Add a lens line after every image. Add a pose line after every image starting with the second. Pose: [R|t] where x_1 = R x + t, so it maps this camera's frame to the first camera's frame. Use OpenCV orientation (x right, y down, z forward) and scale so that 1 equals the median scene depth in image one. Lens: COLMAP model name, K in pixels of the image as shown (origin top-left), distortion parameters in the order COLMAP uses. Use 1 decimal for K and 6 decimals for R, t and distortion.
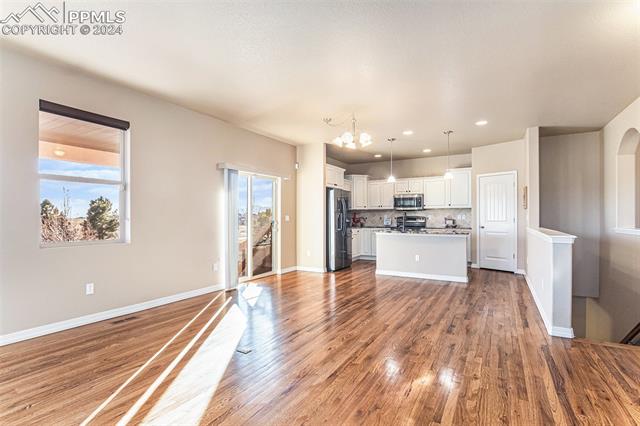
lens RADIAL K [[308.6, 0, 315.9], [0, 308.6, 215.9], [0, 0, 1]] dist [-0.014146, 0.000430]
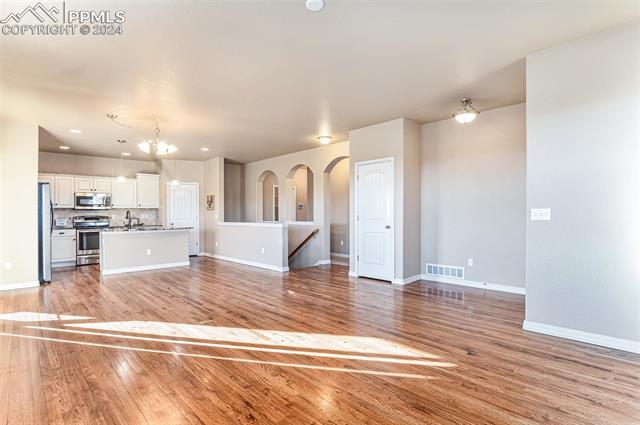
lens RADIAL K [[308.6, 0, 317.1], [0, 308.6, 210.7], [0, 0, 1]] dist [-0.014146, 0.000430]
pose [[0.260450, 0.011506, 0.965419, -0.676554], [0.007999, 0.999869, -0.014075, 0.006724], [-0.965454, 0.011388, 0.260324, 0.129486]]
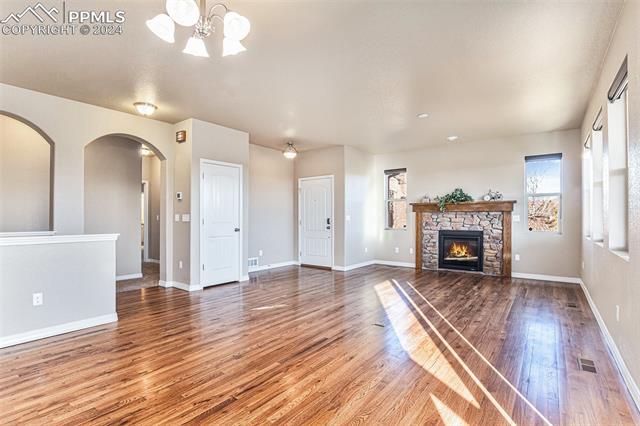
lens RADIAL K [[308.6, 0, 321.6], [0, 308.6, 217.3], [0, 0, 1]] dist [-0.014146, 0.000430]
pose [[-0.993366, 0.004641, 0.114904, -0.072220], [0.004613, 0.999989, -0.000508, 0.005885], [-0.114905, 0.000025, -0.993377, 1.162080]]
